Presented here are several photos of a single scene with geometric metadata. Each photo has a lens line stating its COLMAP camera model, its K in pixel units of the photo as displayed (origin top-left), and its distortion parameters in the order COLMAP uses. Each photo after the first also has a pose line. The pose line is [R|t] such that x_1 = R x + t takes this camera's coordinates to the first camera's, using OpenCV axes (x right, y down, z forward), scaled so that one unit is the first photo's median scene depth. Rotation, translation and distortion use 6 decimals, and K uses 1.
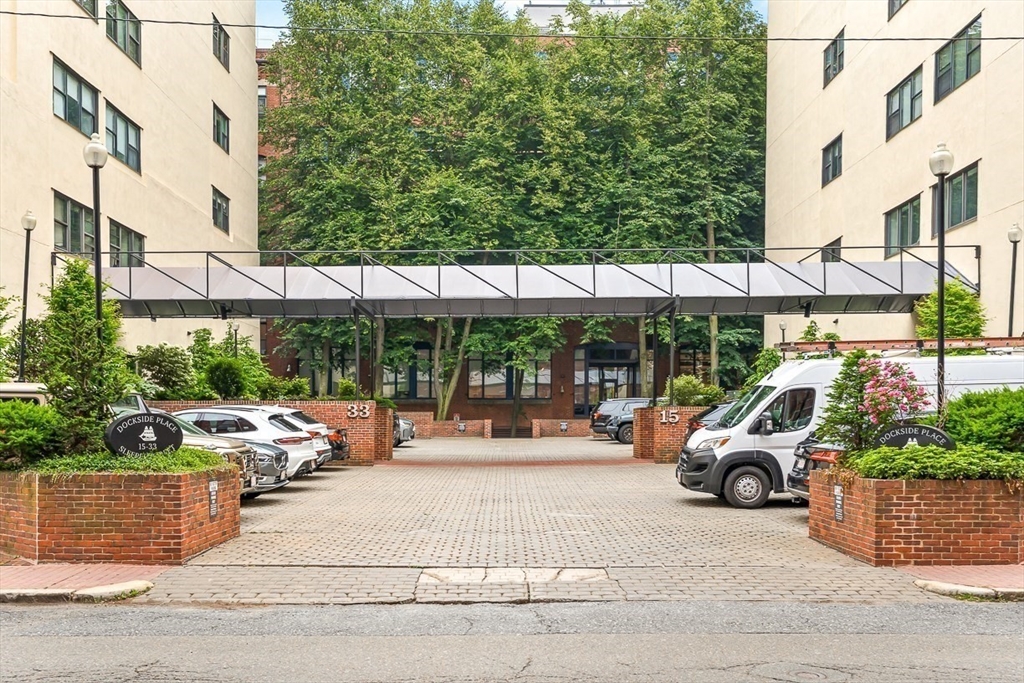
lens RADIAL K [[1055.0, 0, 513.1], [0, 1055.0, 344.1], [0, 0, 1]] dist [0.018488, 0.000000]
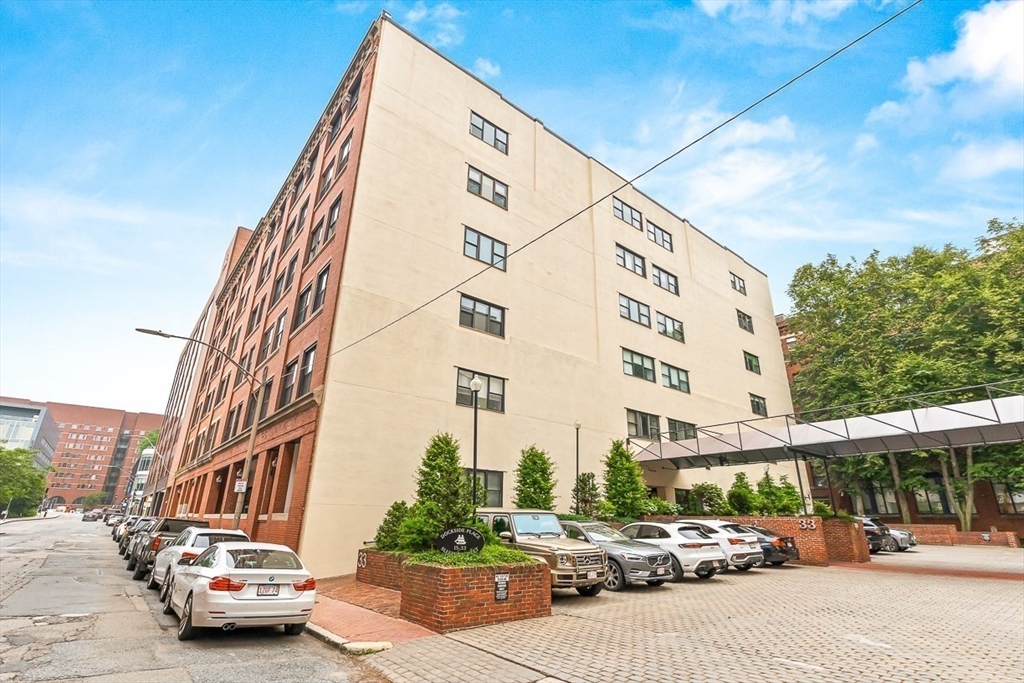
lens RADIAL K [[469.9, 0, 505.2], [0, 469.9, 322.1], [0, 0, 1]] dist [0.001079, -0.000441]
pose [[0.625044, -0.295624, -0.722444, 0.080444], [0.041513, 0.936791, -0.347418, 0.005186], [0.779485, 0.187161, 0.597808, 0.124163]]
